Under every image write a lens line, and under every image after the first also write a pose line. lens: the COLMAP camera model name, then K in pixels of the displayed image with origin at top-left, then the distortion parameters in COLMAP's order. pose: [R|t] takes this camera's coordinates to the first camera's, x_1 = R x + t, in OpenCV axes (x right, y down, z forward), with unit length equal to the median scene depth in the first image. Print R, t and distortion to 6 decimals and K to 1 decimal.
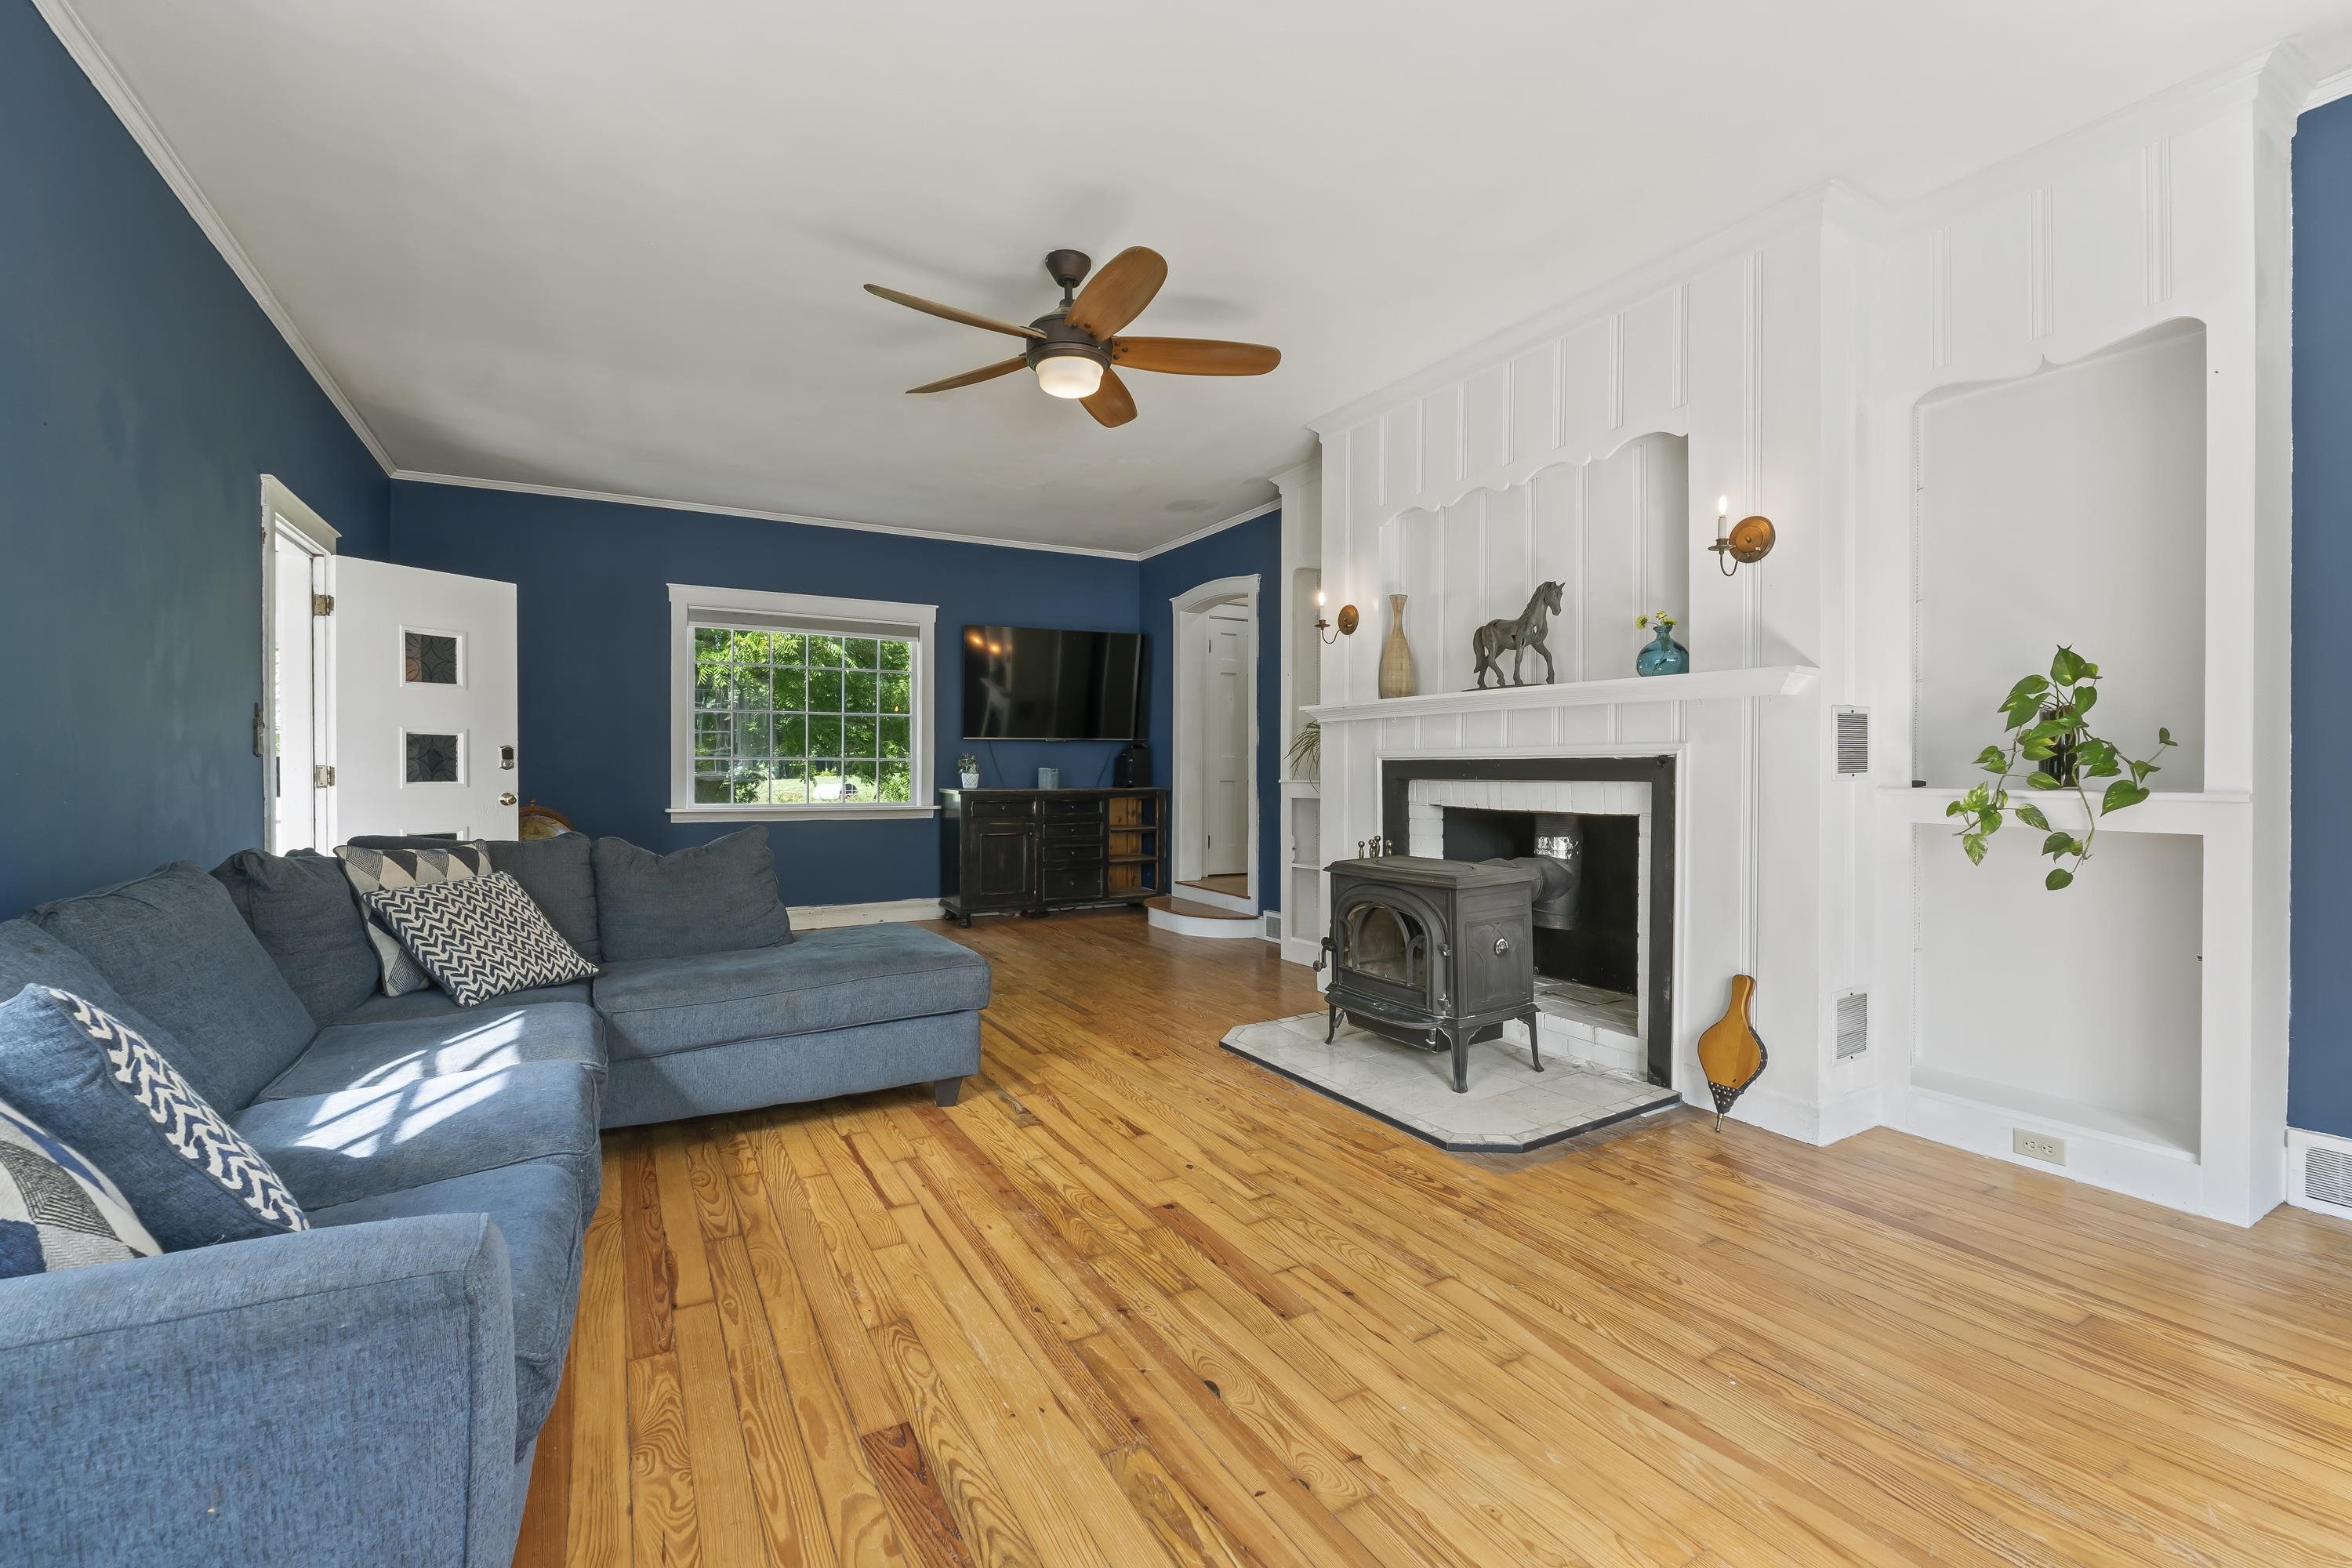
lens RADIAL K [[996.6, 0, 1176.0], [0, 996.6, 784.0], [0, 0, 1]] dist [-0.003294, -0.000096]
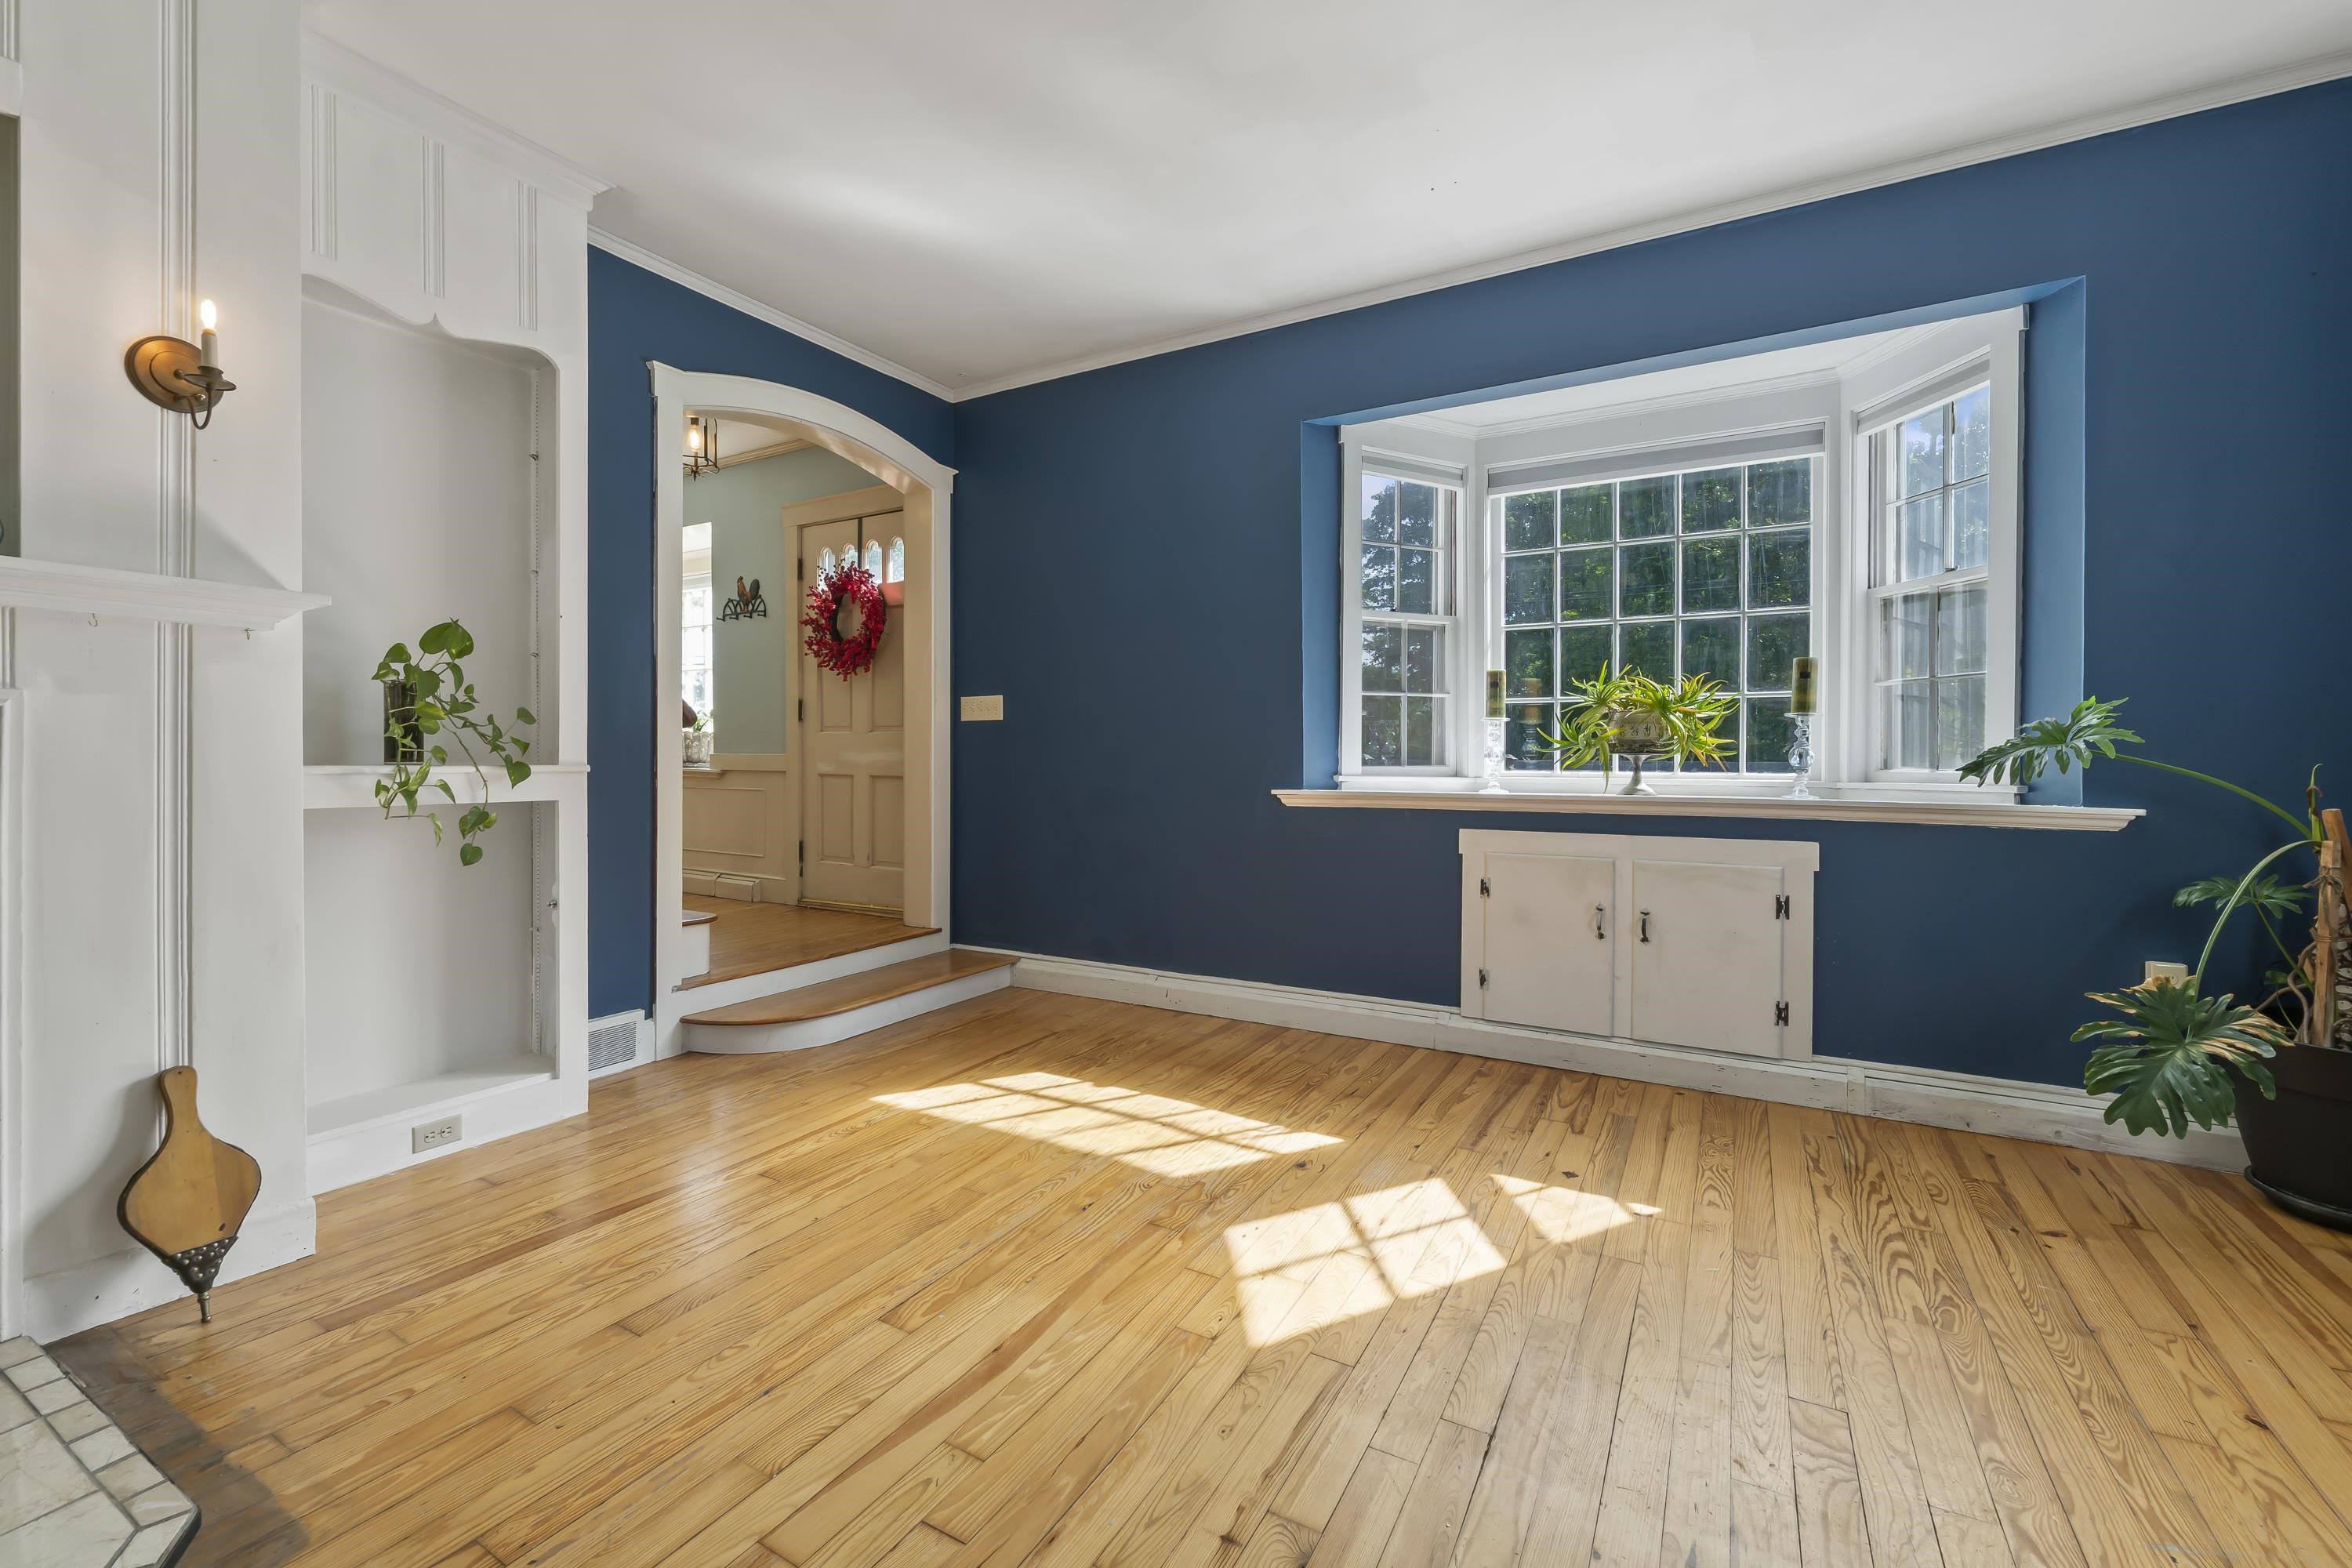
lens RADIAL K [[985.9, 0, 1156.9], [0, 985.9, 768.5], [0, 0, 1]] dist [-0.001500, -0.000247]
pose [[-0.500037, -0.013751, 0.865895, -0.246238], [0.007120, 0.999775, 0.019989, -0.003719], [-0.865975, 0.016160, -0.499826, 0.697612]]
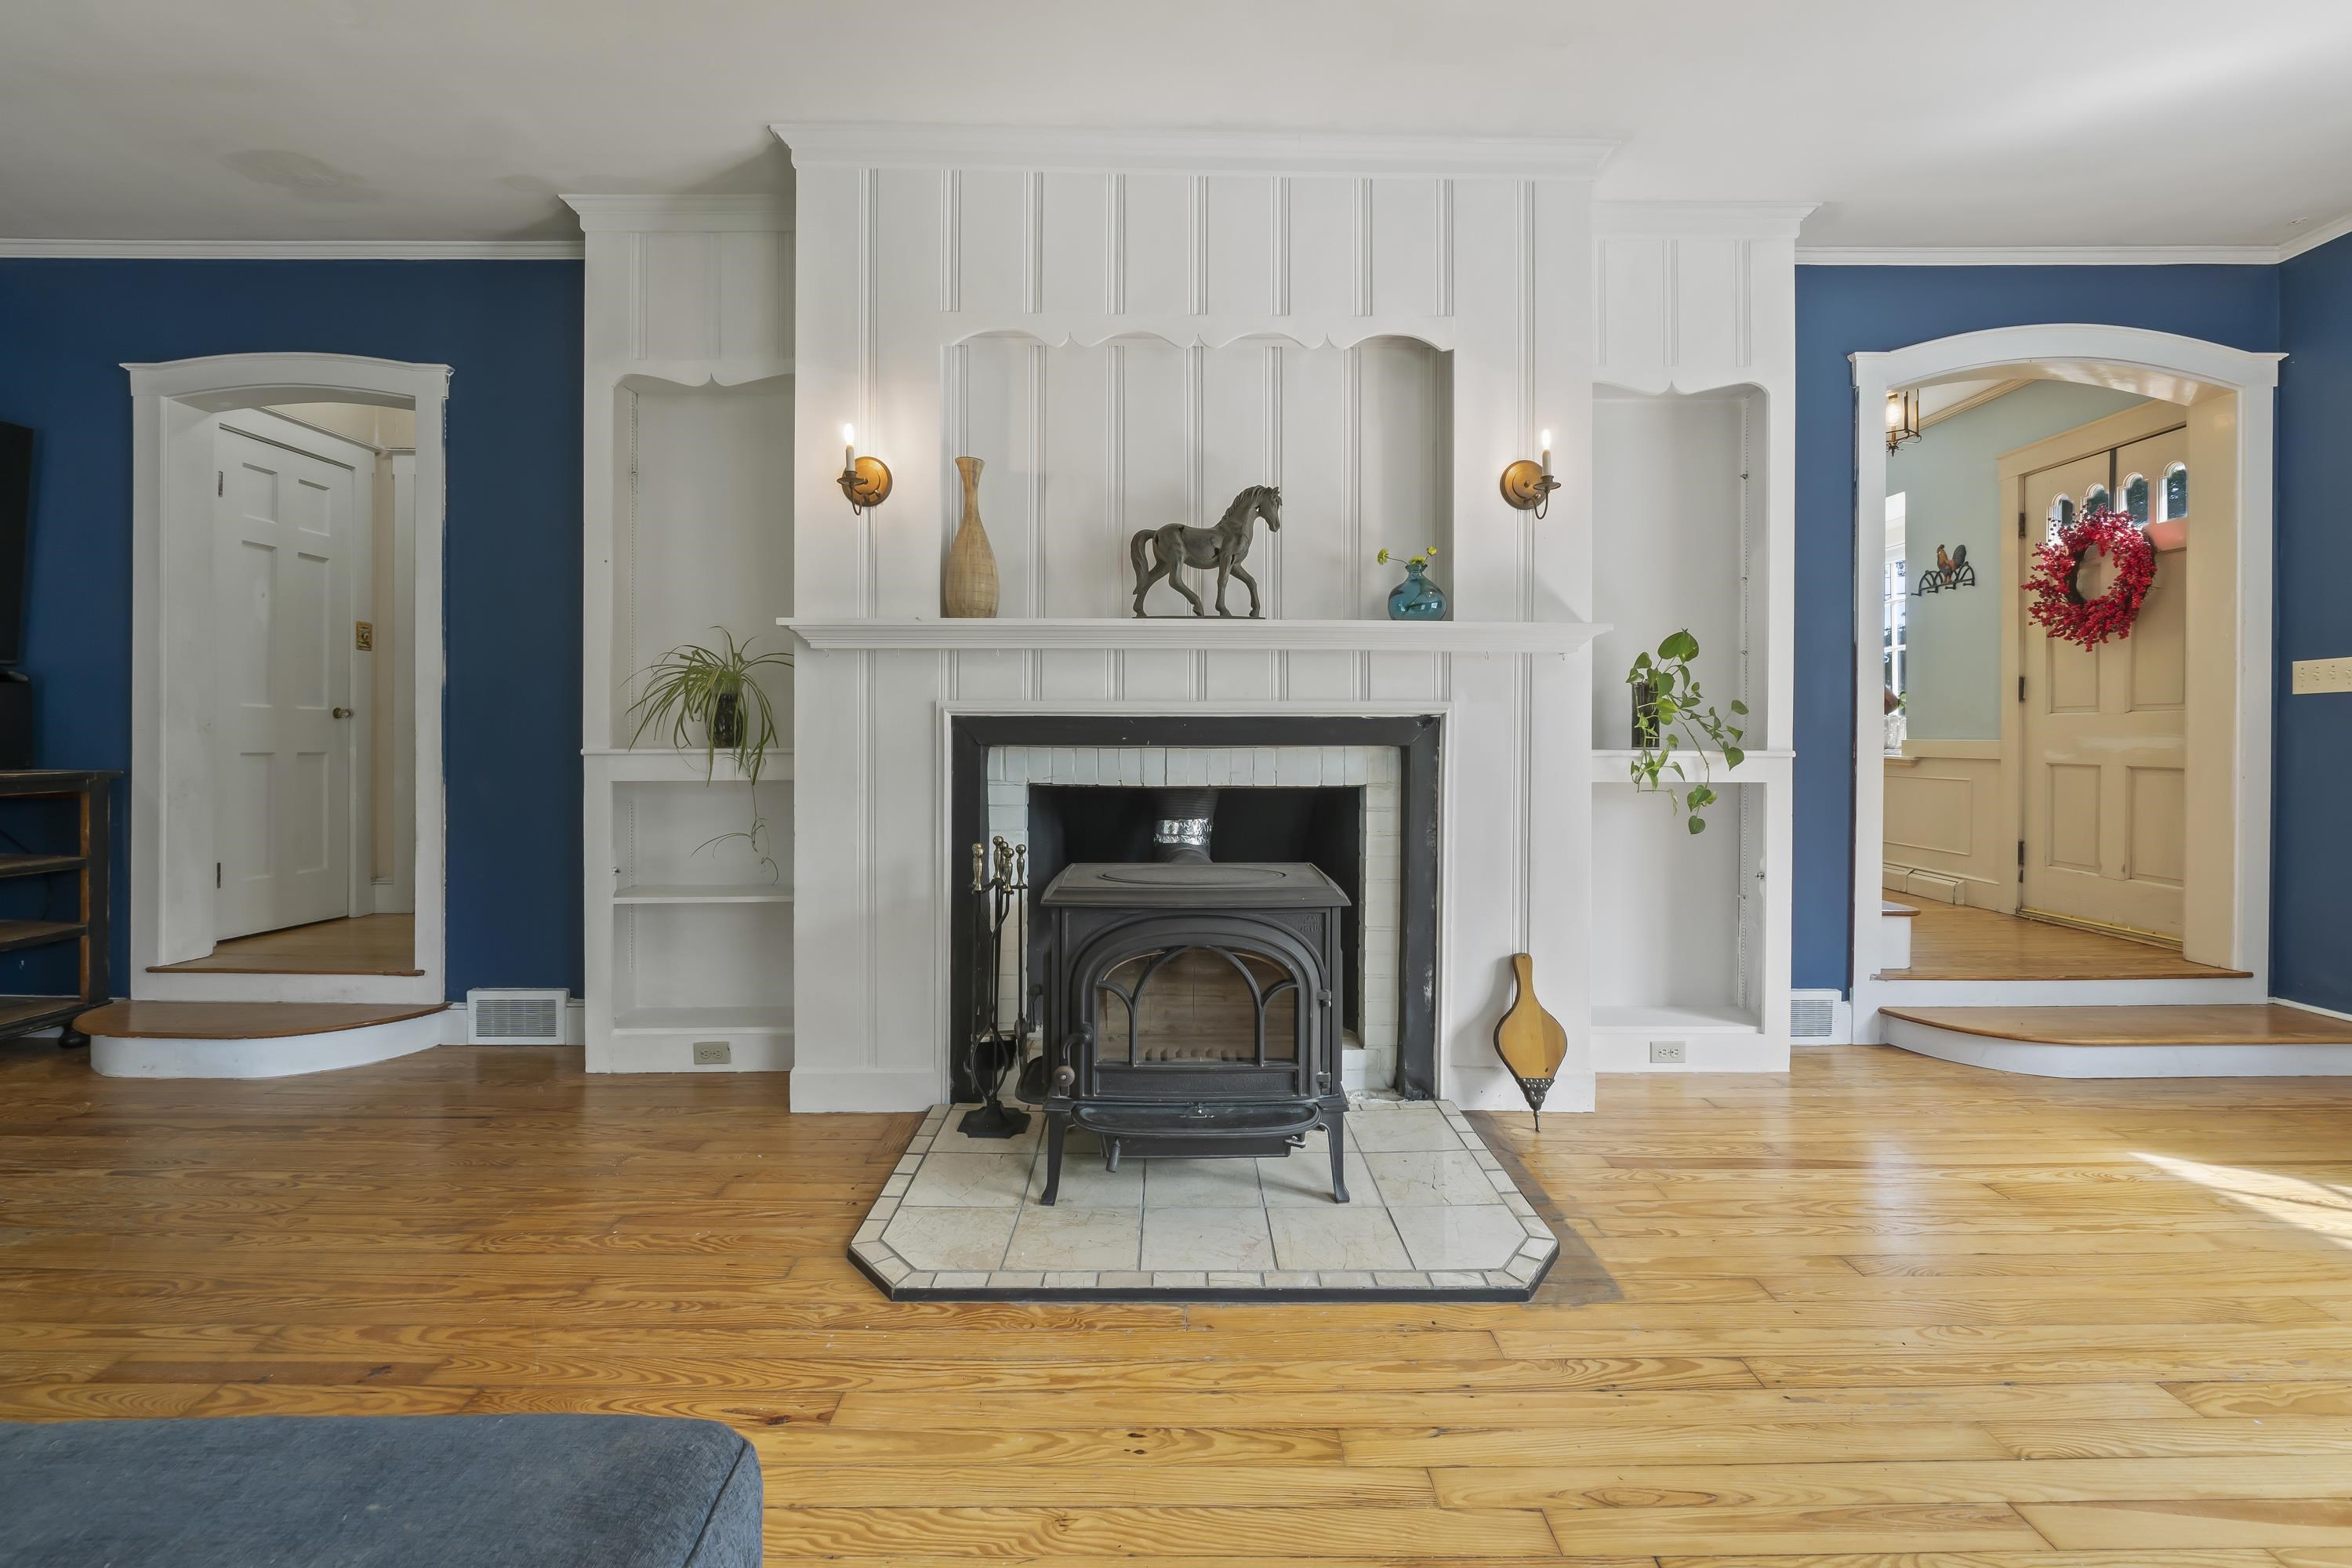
lens RADIAL K [[995.0, 0, 1185.8], [0, 995.0, 747.3], [0, 0, 1]] dist [-0.010180, 0.000752]
pose [[0.491113, -0.007350, 0.871065, -0.349782], [0.010807, 0.999939, 0.002345, -0.004854], [-0.871029, 0.008262, 0.491163, 0.738131]]
